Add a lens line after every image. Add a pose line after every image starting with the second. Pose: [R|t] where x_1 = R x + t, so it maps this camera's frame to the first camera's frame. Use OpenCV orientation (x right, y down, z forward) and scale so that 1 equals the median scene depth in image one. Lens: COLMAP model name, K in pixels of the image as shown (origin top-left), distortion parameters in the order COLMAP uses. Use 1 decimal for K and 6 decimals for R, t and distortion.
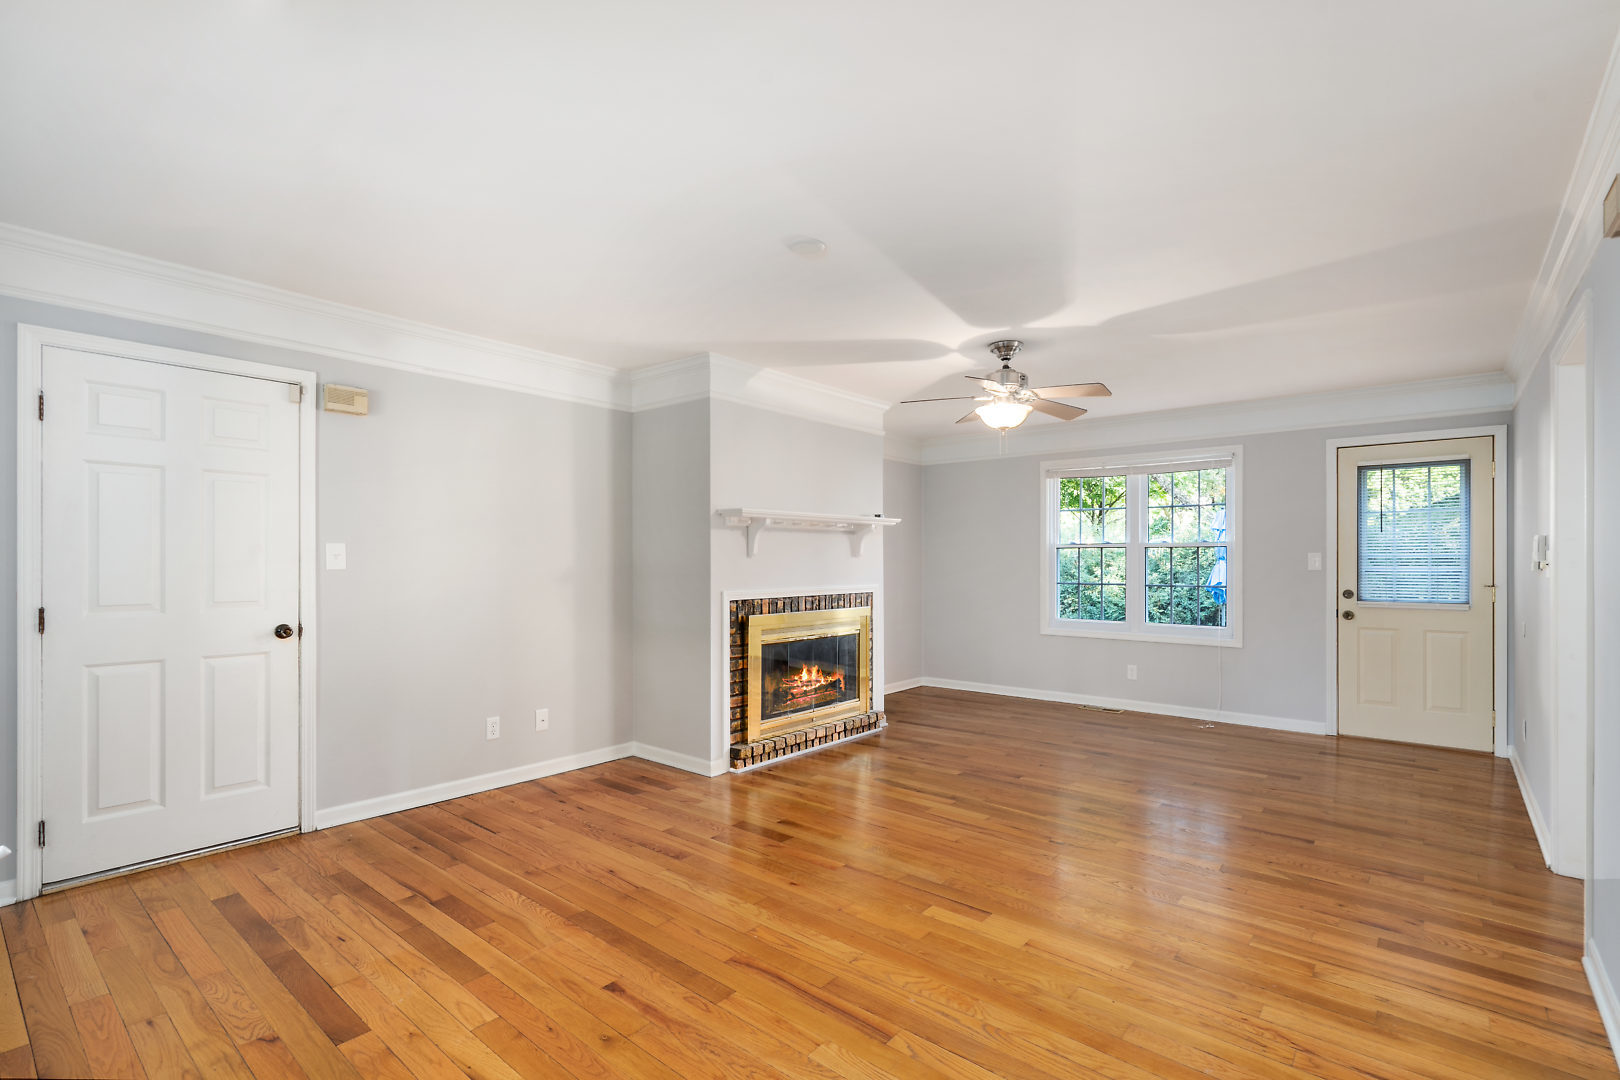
lens RADIAL K [[743.9, 0, 804.7], [0, 743.9, 559.0], [0, 0, 1]] dist [-0.002978, -0.000089]
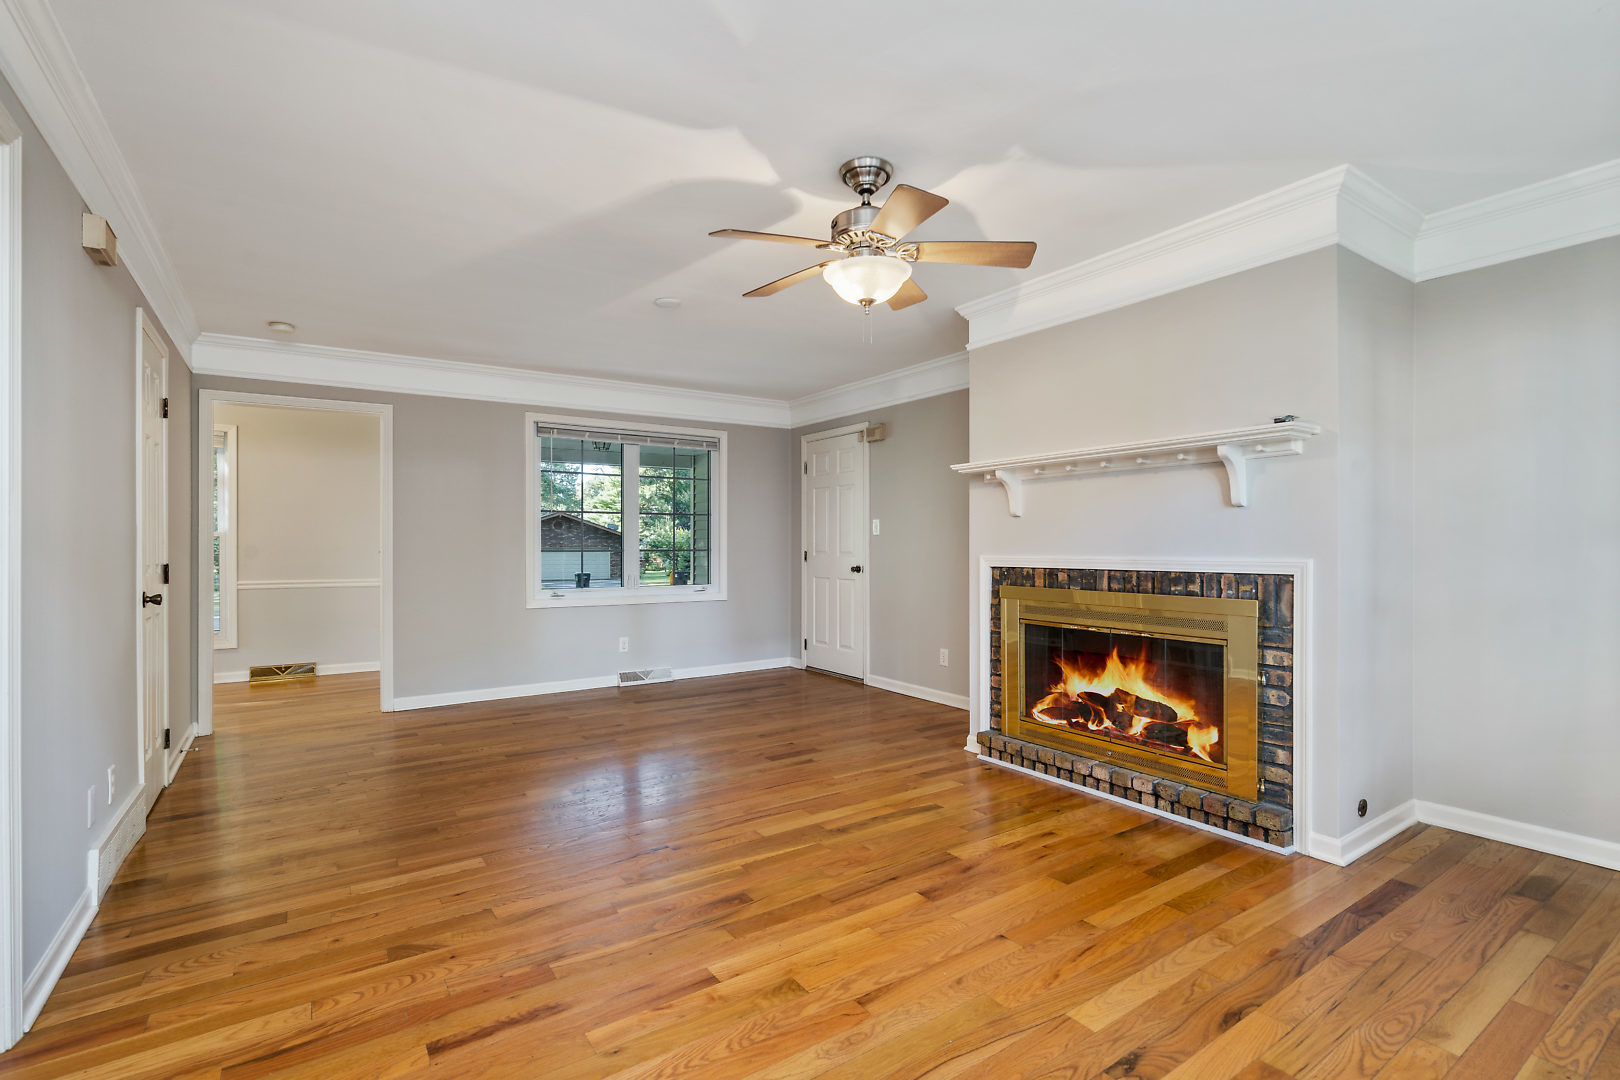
lens RADIAL K [[744.7, 0, 810.0], [0, 744.7, 540.0], [0, 0, 1]] dist [-0.003515, 0.000261]
pose [[-0.262267, -0.006750, -0.964972, 0.983604], [0.004755, 0.999954, -0.008287, 0.036329], [0.964984, -0.006762, -0.262223, 1.230805]]
